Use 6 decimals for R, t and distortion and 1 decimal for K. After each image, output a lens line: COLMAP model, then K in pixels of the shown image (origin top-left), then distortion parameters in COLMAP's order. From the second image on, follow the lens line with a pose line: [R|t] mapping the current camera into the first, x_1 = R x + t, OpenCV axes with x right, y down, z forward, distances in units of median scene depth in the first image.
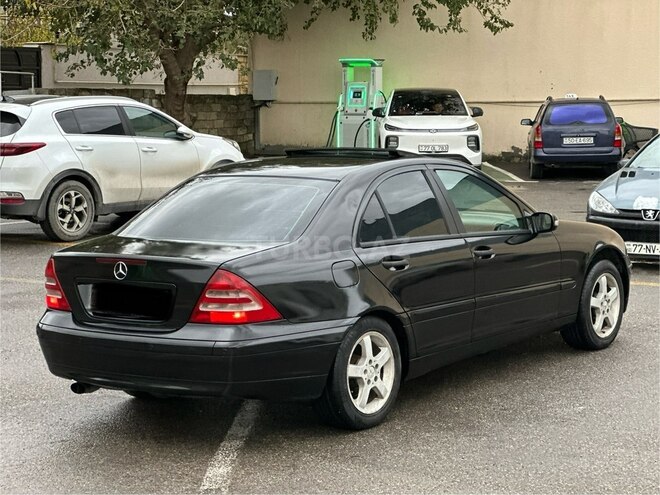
lens RADIAL K [[1450.7, 0, 330.0], [0, 1450.7, 247.5], [0, 0, 1]] dist [-0.081706, 4.642124]
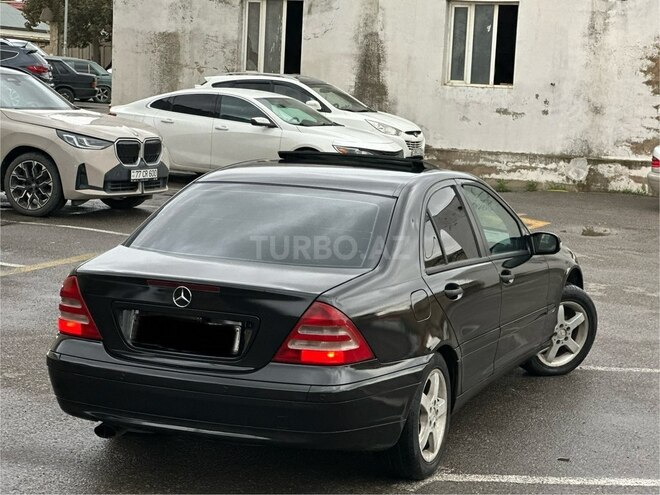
lens RADIAL K [[1450.7, 0, 330.0], [0, 1450.7, 247.5], [0, 0, 1]] dist [-0.081706, 4.642124]
pose [[0.959291, 0.038468, 0.279786, -0.292845], [-0.046047, 0.998728, 0.020563, -0.033110], [-0.278639, -0.032609, 0.959842, 0.166636]]
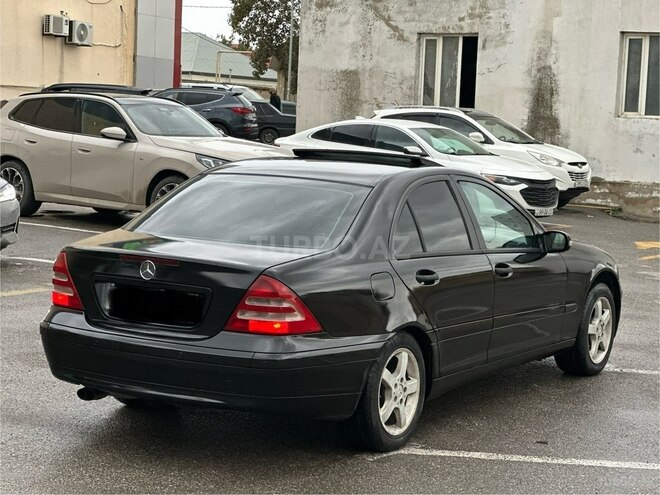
lens RADIAL K [[1450.7, 0, 330.0], [0, 1450.7, 247.5], [0, 0, 1]] dist [-0.081706, 4.642124]
pose [[0.991850, 0.057106, 0.113901, -0.132639], [-0.057037, 0.998365, -0.003866, -0.001522], [-0.113936, -0.002663, 0.993485, 0.067334]]
